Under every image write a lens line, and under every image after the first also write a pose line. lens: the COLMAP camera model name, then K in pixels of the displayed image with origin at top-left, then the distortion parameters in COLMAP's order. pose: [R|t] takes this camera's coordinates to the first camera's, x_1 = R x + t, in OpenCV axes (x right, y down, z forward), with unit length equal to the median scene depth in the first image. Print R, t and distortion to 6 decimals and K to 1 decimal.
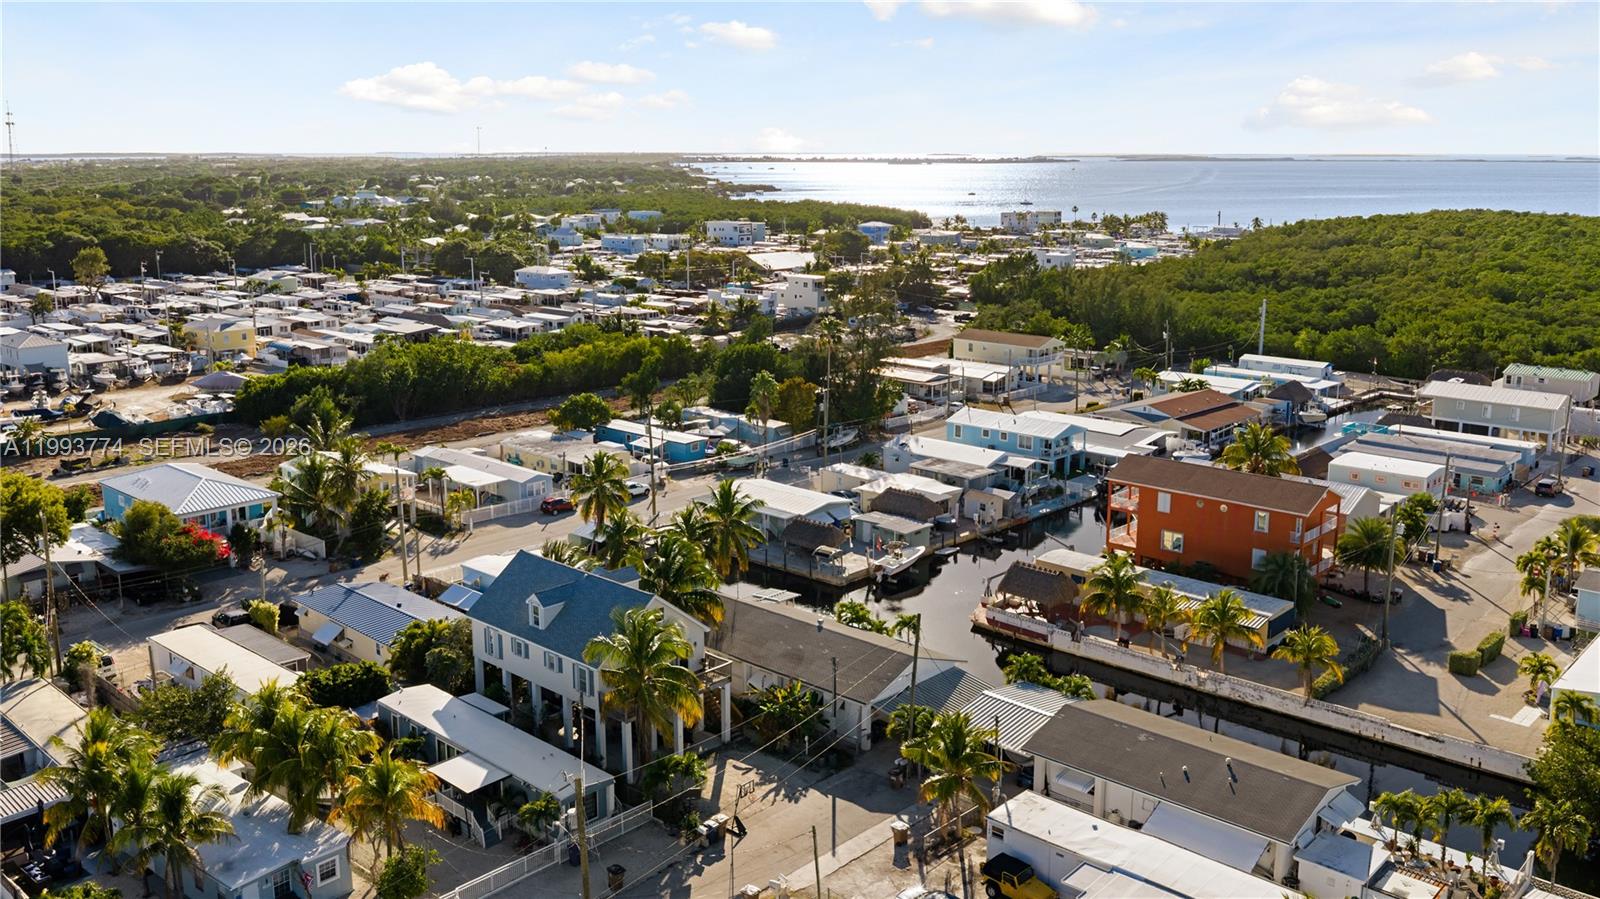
lens RADIAL K [[1348.2, 0, 800.0], [0, 1348.2, 449.5], [0, 0, 1]] dist [-0.000866, -0.017394]
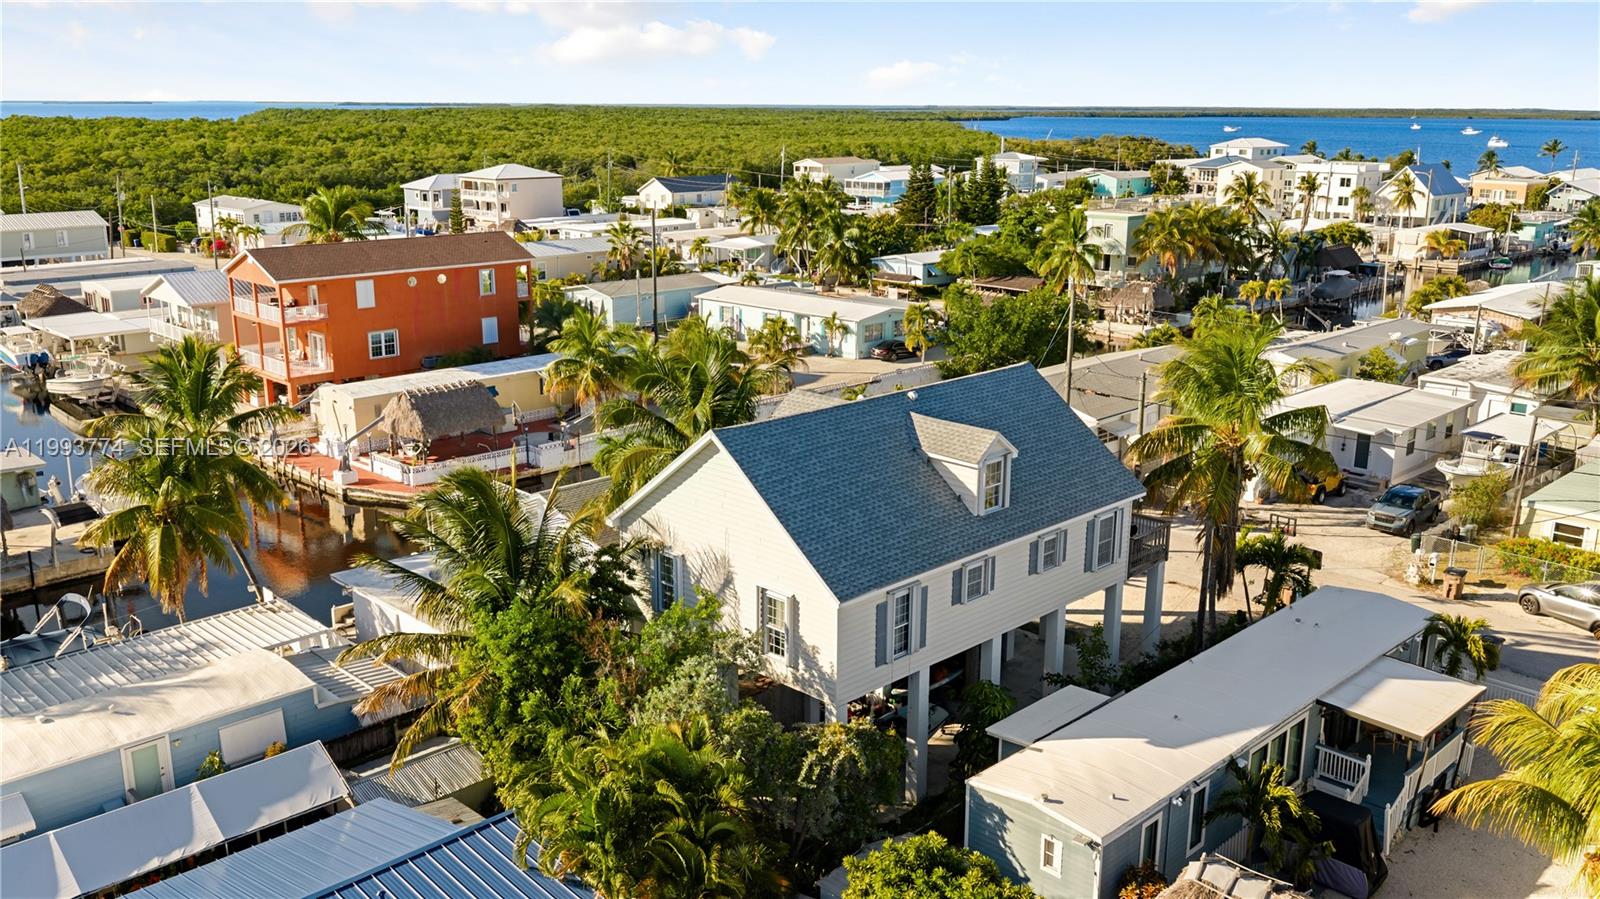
lens RADIAL K [[1348.2, 0, 800.0], [0, 1348.2, 449.5], [0, 0, 1]] dist [-0.000866, -0.017394]
pose [[0.034248, -0.245629, 0.968759, -0.648412], [0.207550, 0.949943, 0.233521, -0.002478], [-0.977625, 0.193069, 0.083514, 1.071424]]
